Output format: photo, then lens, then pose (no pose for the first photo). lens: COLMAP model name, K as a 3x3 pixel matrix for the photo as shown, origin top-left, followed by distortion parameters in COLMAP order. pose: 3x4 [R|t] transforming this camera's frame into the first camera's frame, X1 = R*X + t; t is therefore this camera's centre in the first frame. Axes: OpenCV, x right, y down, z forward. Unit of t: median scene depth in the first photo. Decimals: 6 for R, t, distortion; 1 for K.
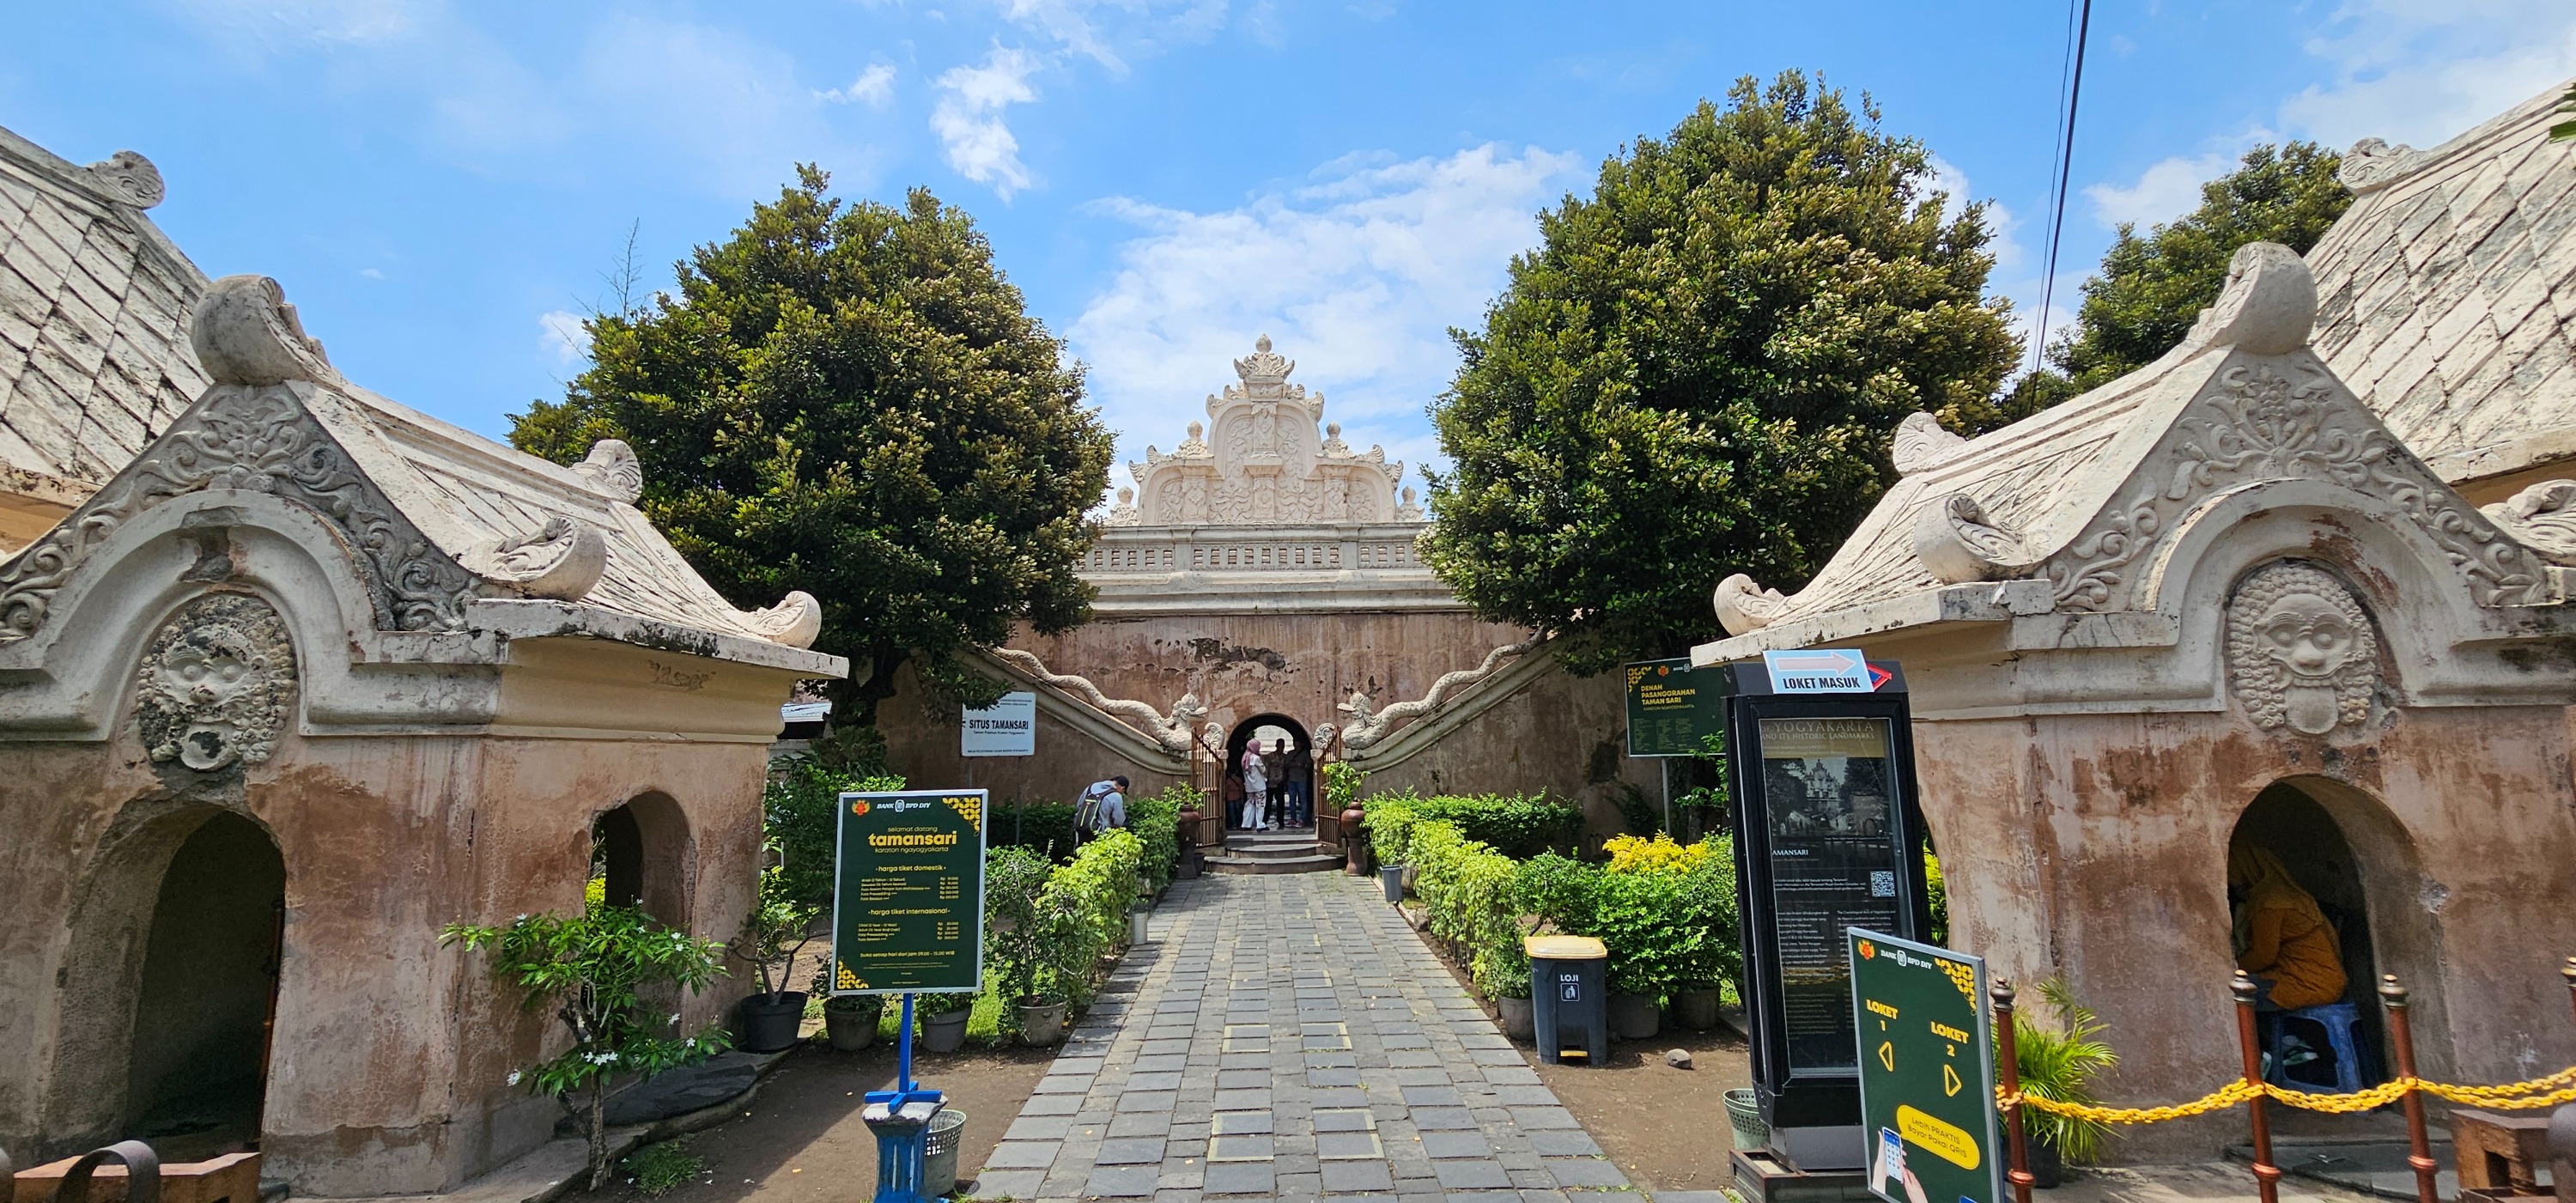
lens RADIAL K [[1085.6, 0, 1291.9], [0, 1085.6, 598.8], [0, 0, 1]] dist [0.007704, 0.001568]
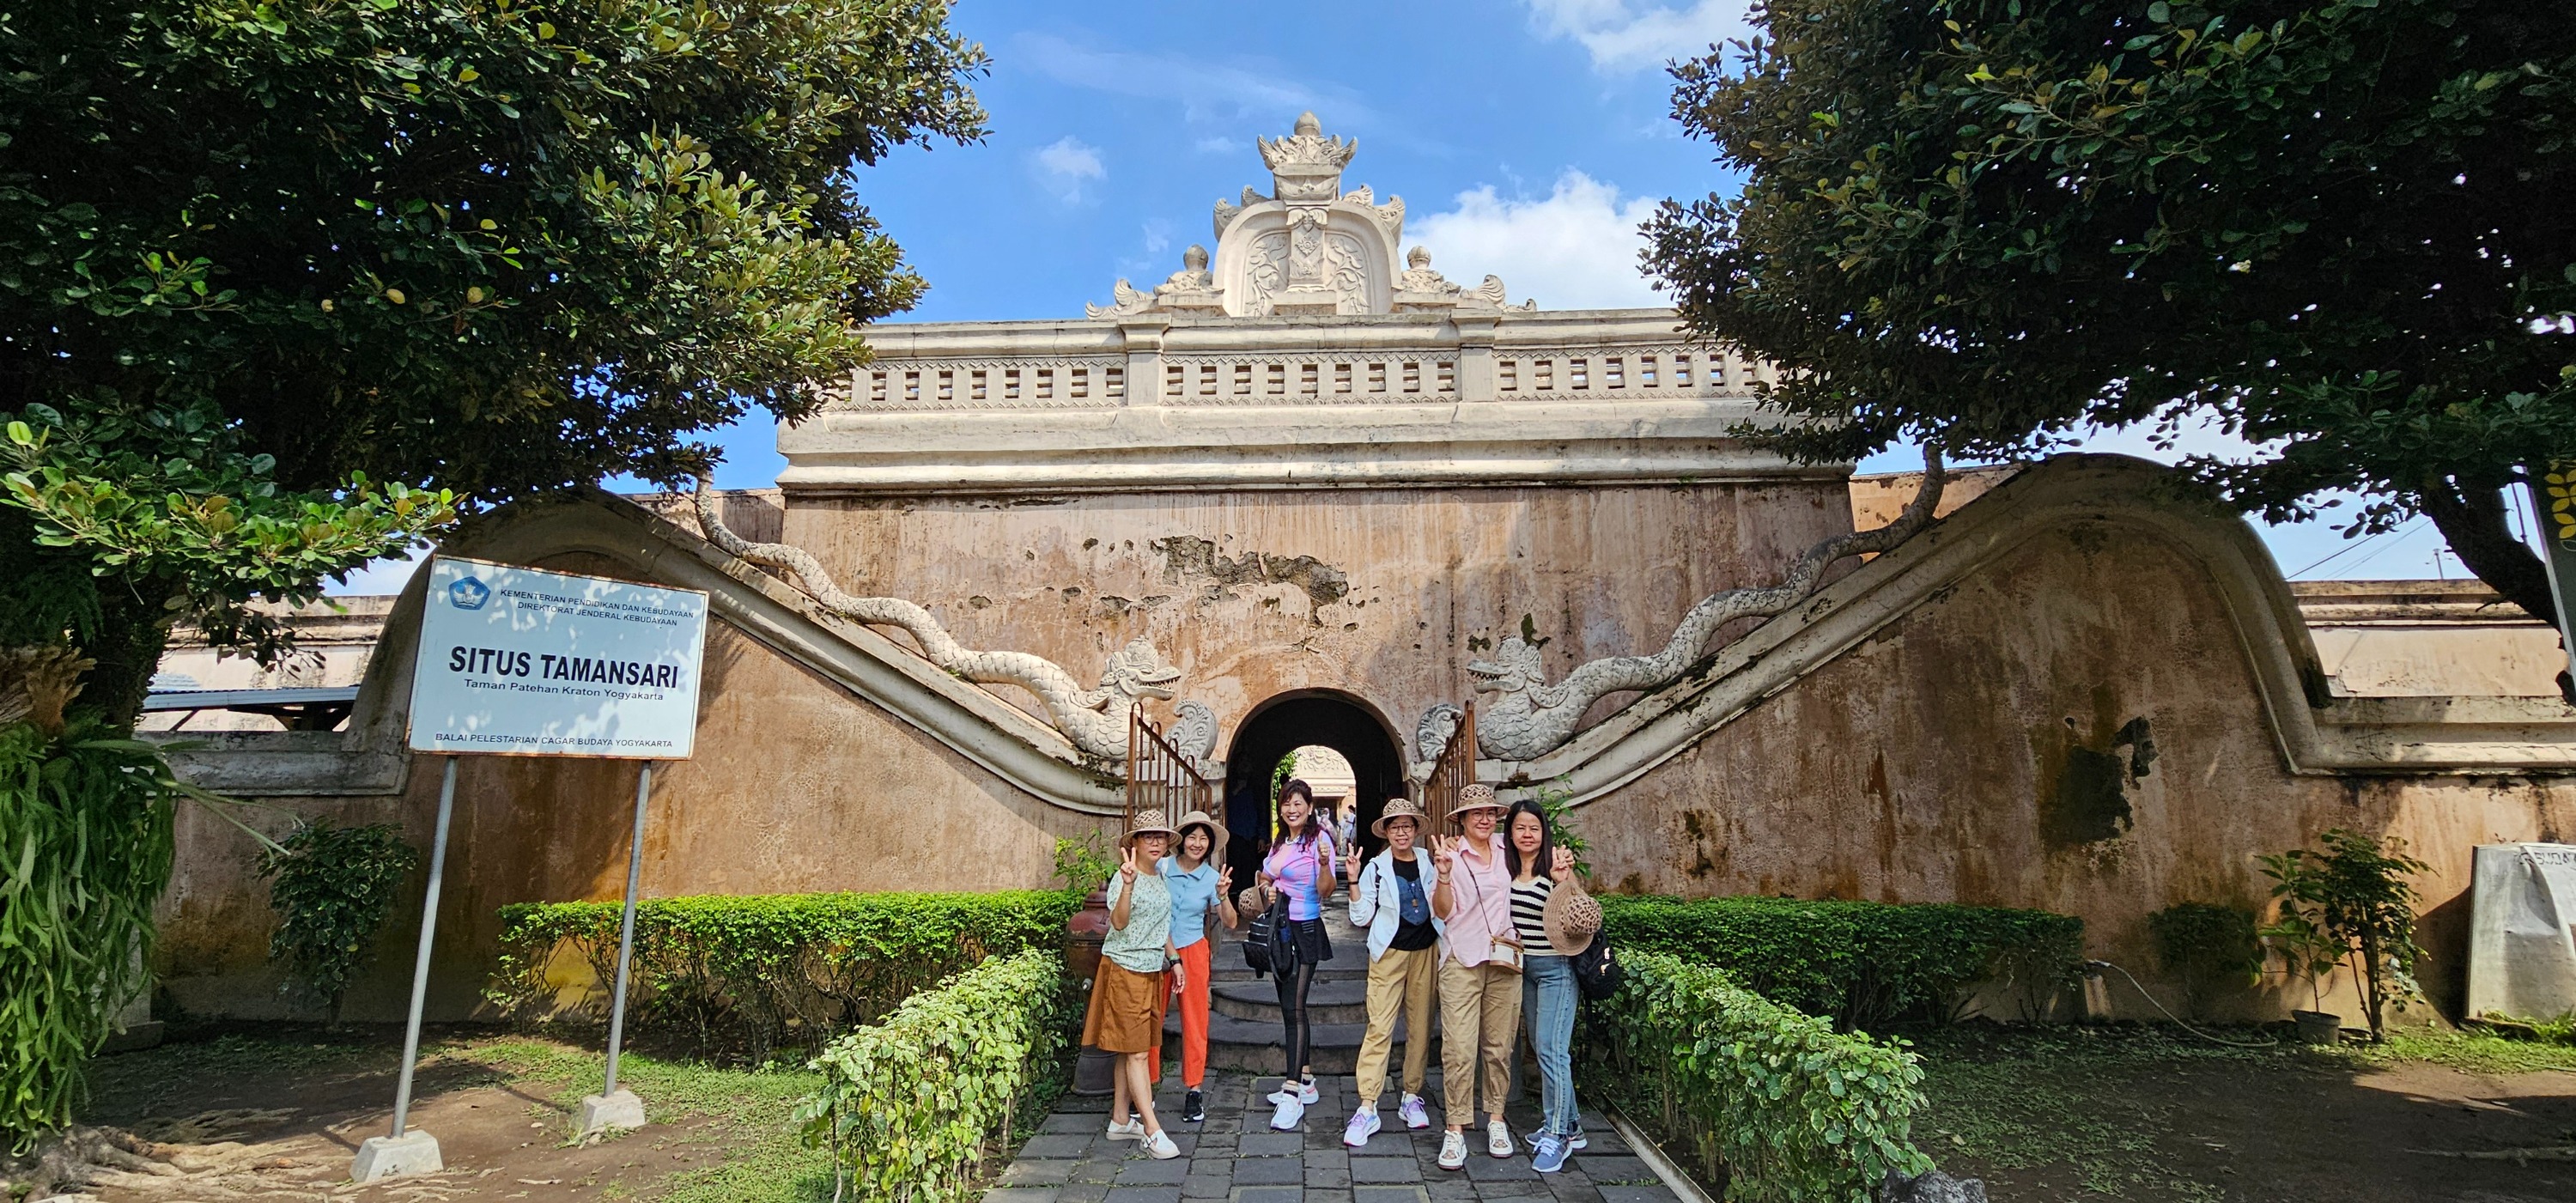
lens RADIAL K [[1048.2, 0, 1298.7], [0, 1048.2, 588.2], [0, 0, 1]] dist [0.006910, -0.000464]
pose [[0.999447, 0.001376, -0.033230, -0.046443], [-0.003300, 0.998317, -0.057907, 0.320414], [0.033094, 0.057984, 0.997769, 1.947773]]
